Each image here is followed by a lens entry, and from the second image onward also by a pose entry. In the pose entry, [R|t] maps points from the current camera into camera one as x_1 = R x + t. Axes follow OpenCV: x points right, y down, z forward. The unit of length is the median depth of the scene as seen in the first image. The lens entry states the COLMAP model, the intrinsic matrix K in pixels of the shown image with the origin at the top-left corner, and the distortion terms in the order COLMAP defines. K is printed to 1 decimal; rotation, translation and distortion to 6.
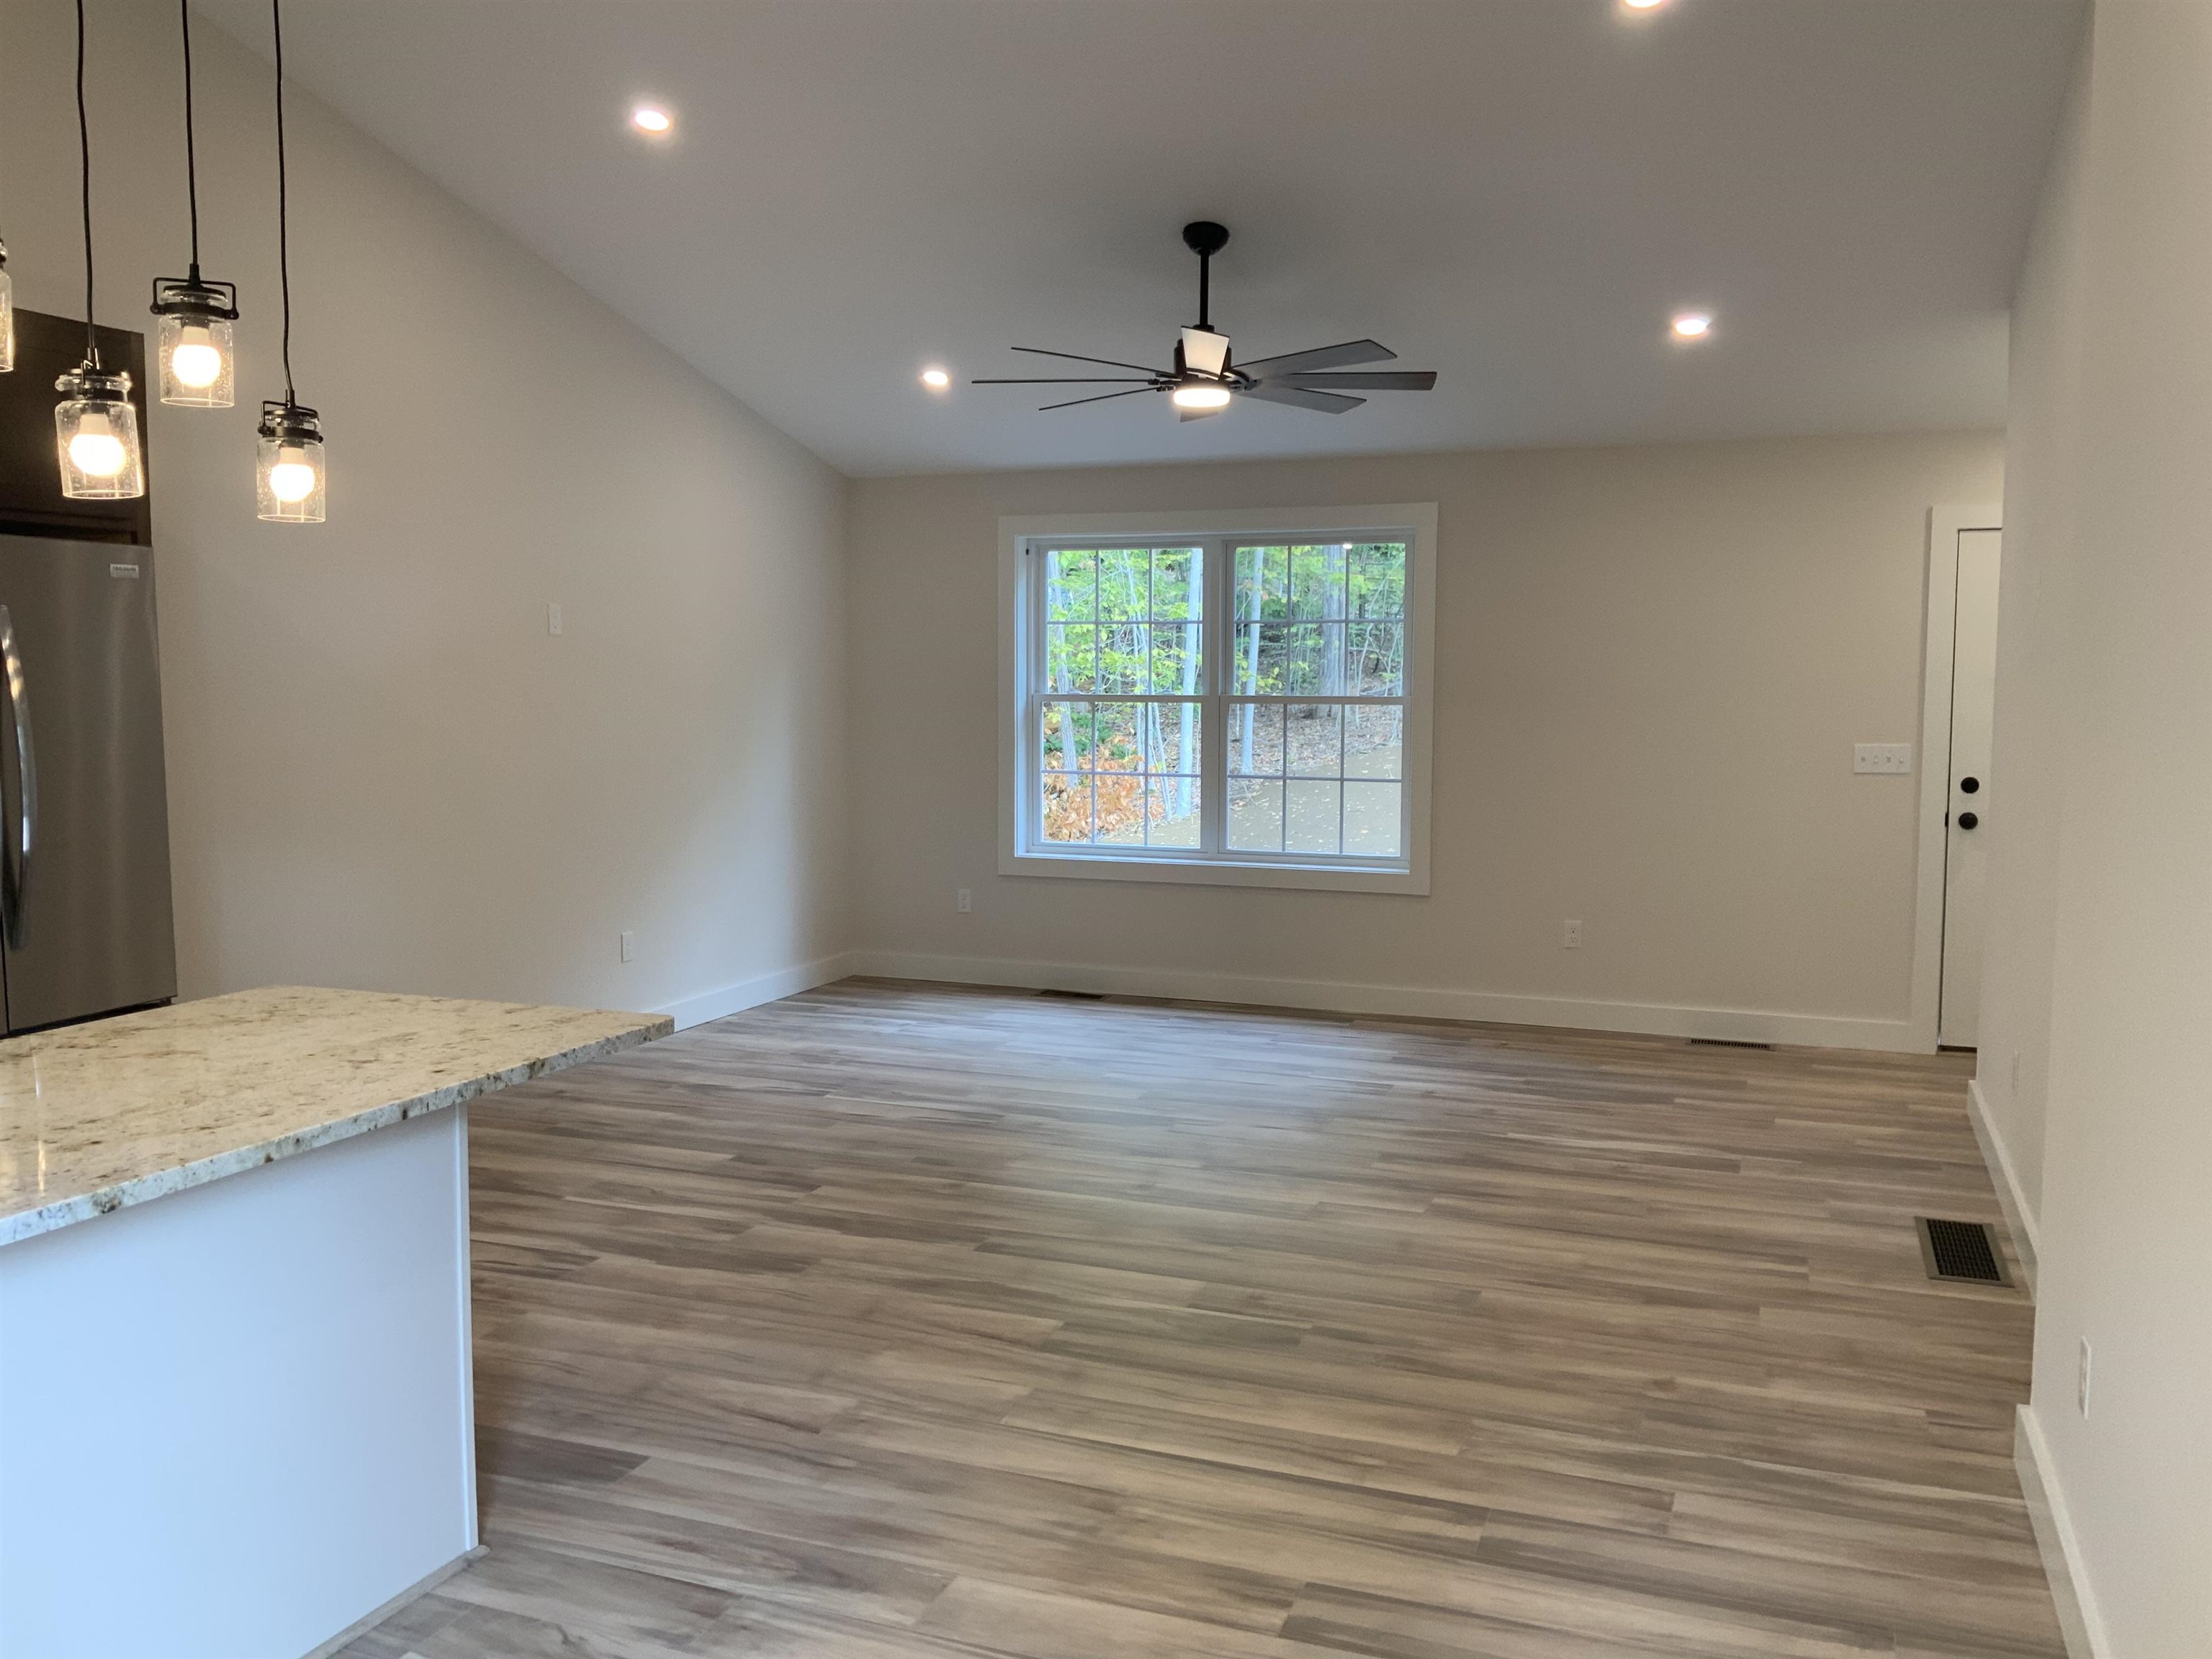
lens RADIAL K [[1824.9, 0, 1077.1], [0, 1824.9, 798.7], [0, 0, 1]] dist [0.051244, -0.082137]
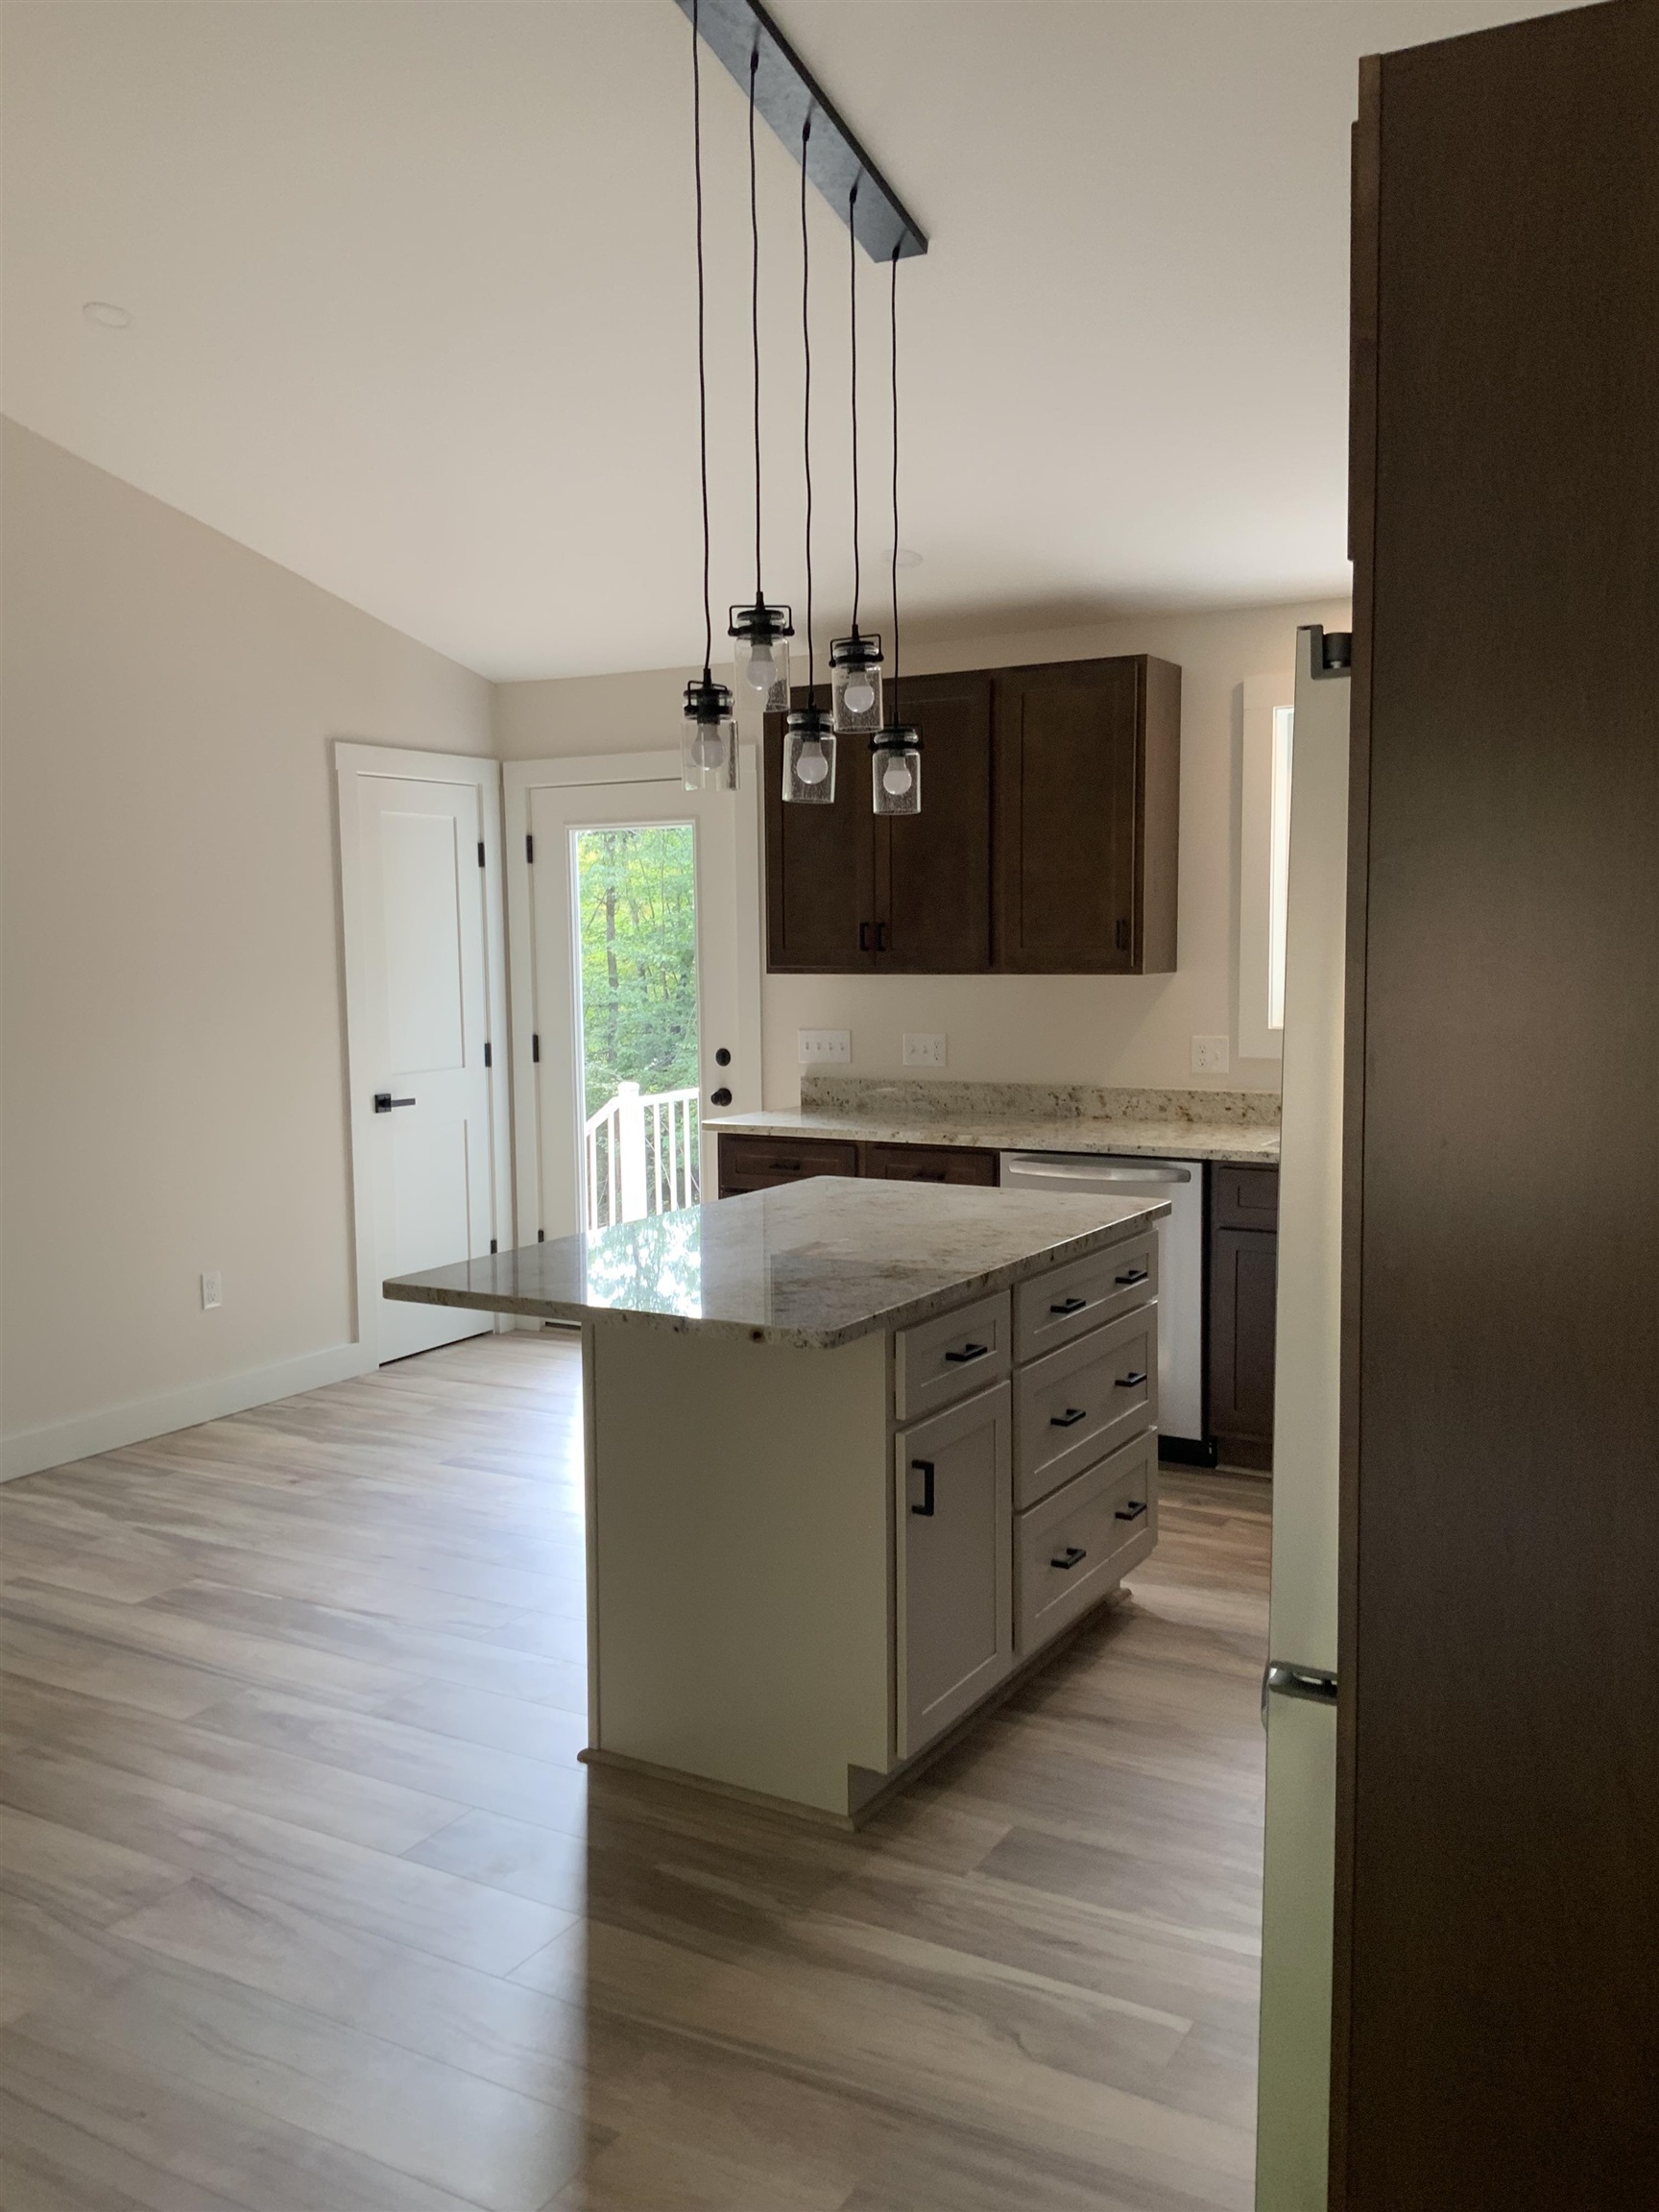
lens RADIAL K [[1824.9, 0, 831.3], [0, 1824.9, 1098.6], [0, 0, 1]] dist [0.051244, -0.082137]
pose [[-0.990121, -0.002061, 0.140201, -0.448589], [0.020977, 0.986461, 0.162648, -0.100419], [-0.138638, 0.163982, -0.976673, 1.429481]]
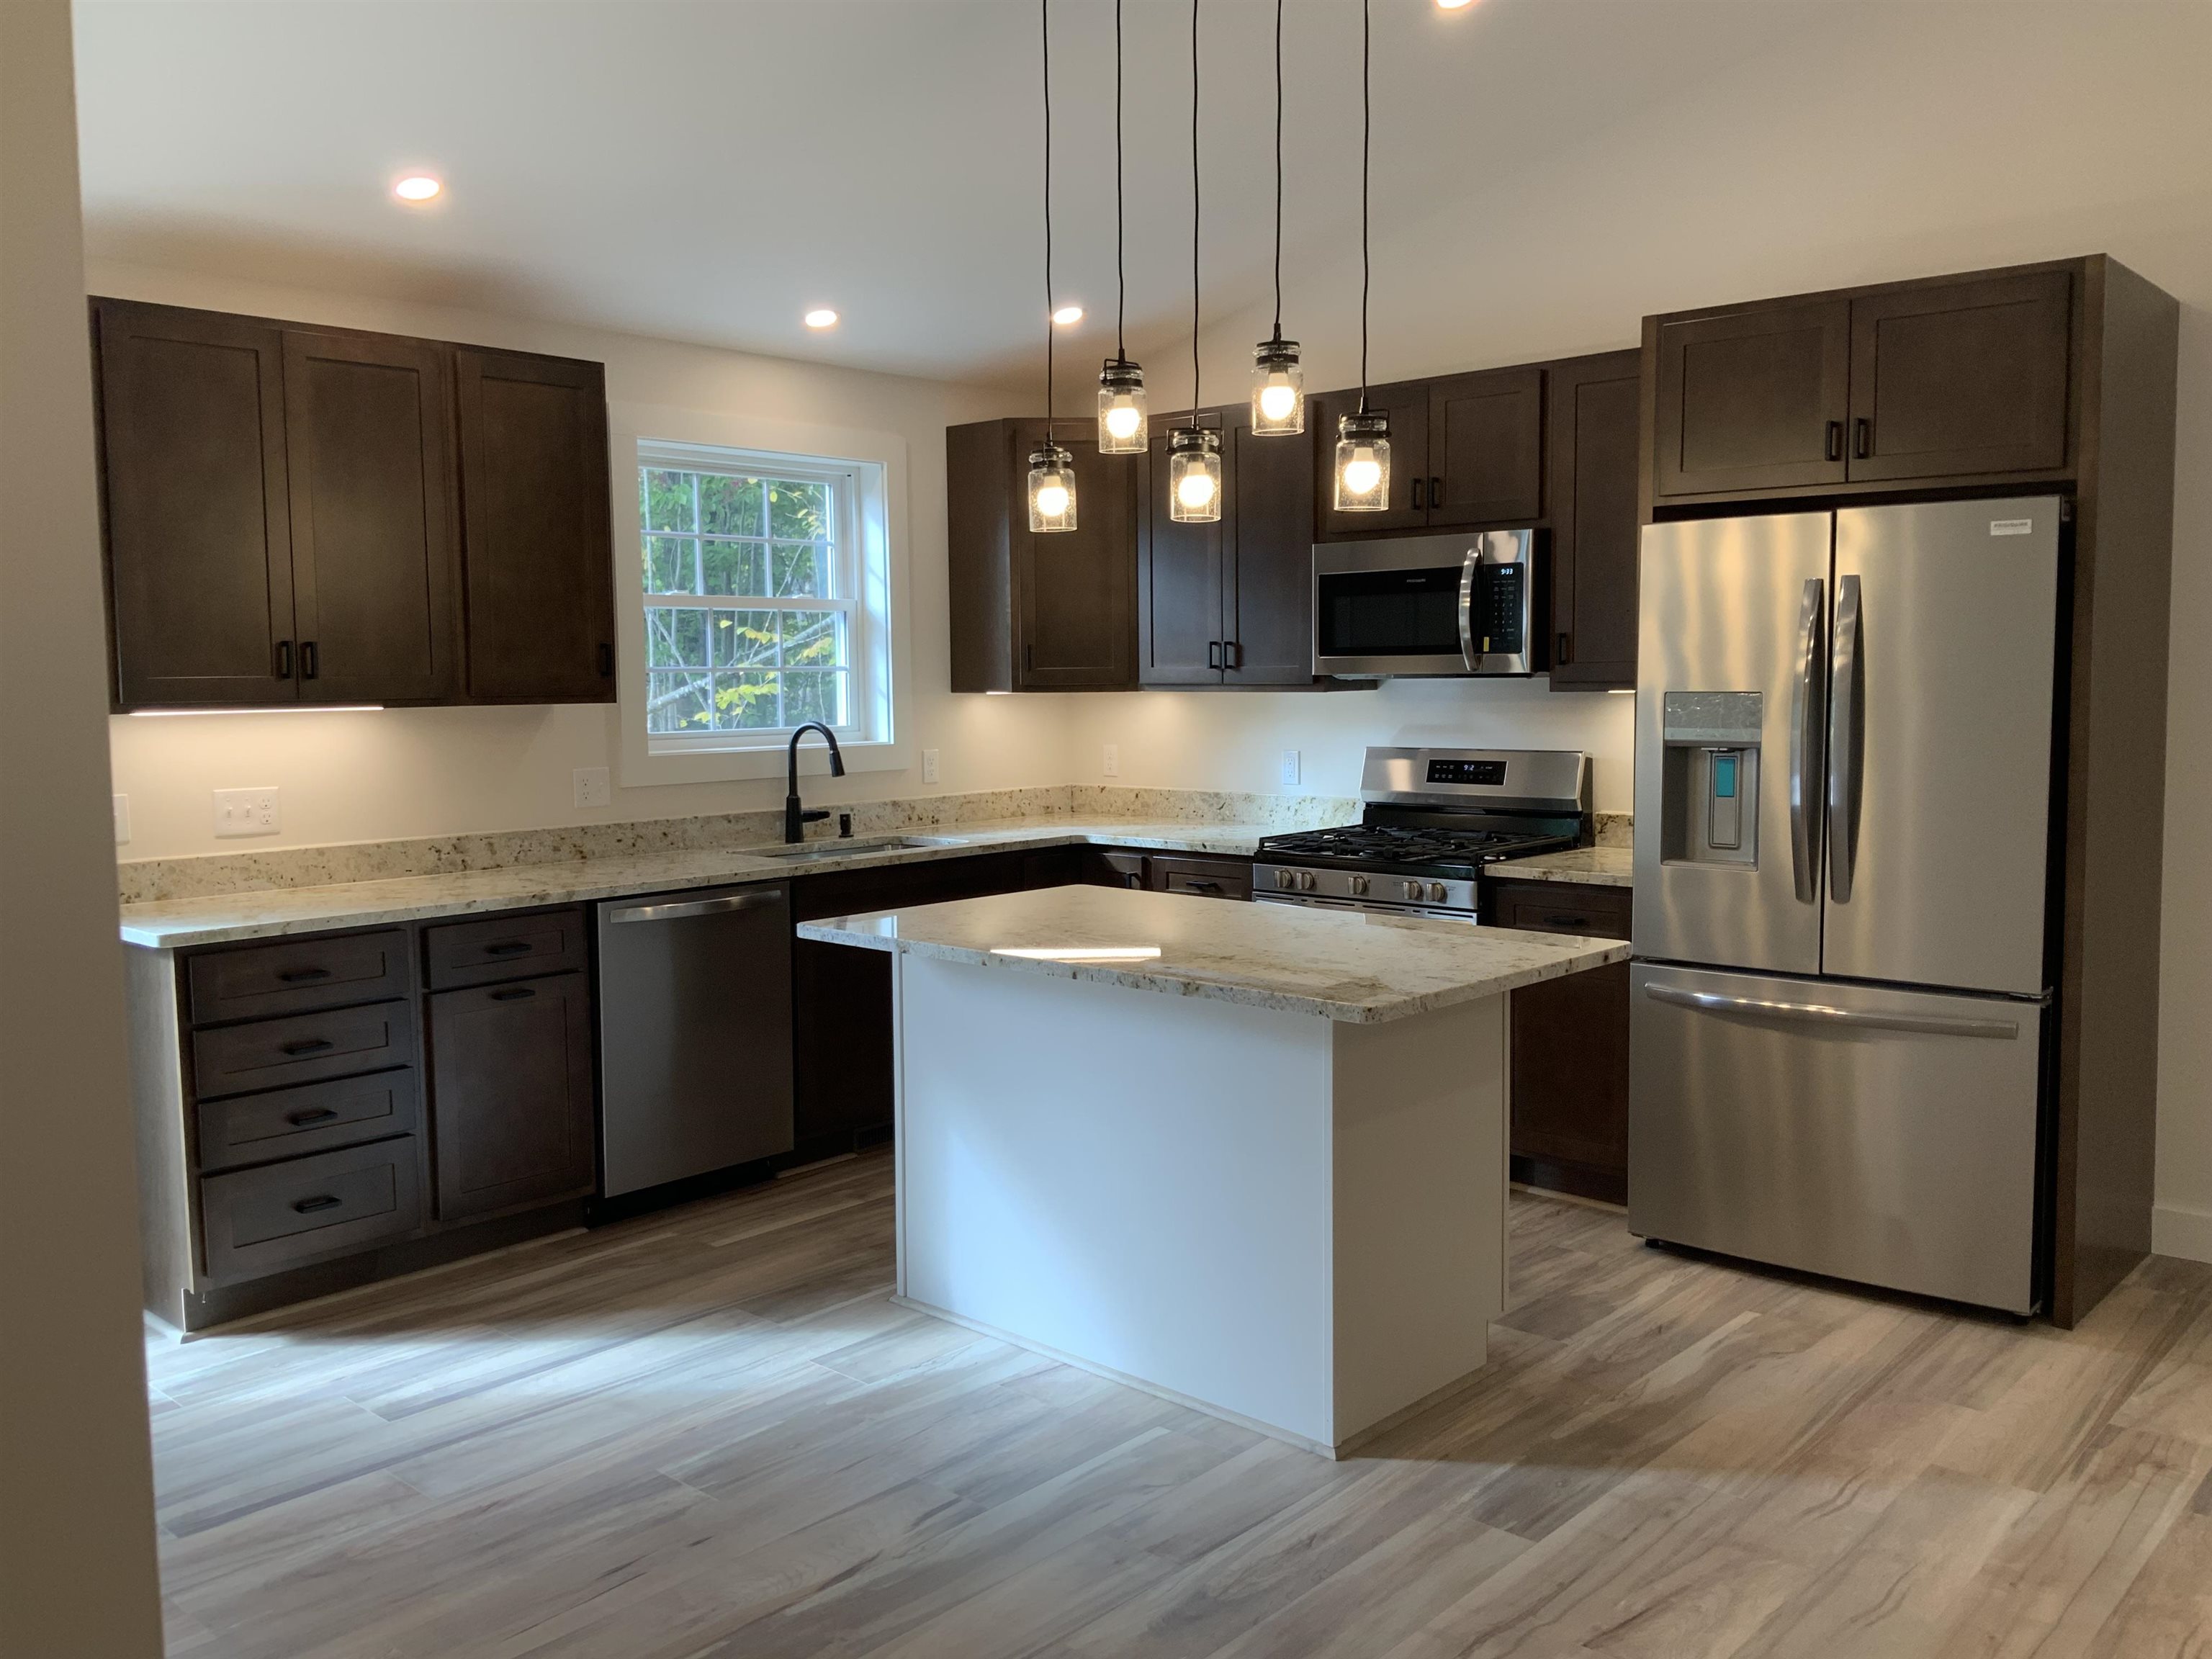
lens RADIAL K [[1824.9, 0, 1117.0], [0, 1824.9, 822.4], [0, 0, 1]] dist [0.051244, -0.082137]
pose [[-0.347408, 0.084576, -0.933892, 0.503826], [-0.058965, 0.991983, 0.111771, -0.051302], [0.935858, 0.093897, -0.339636, 0.881840]]
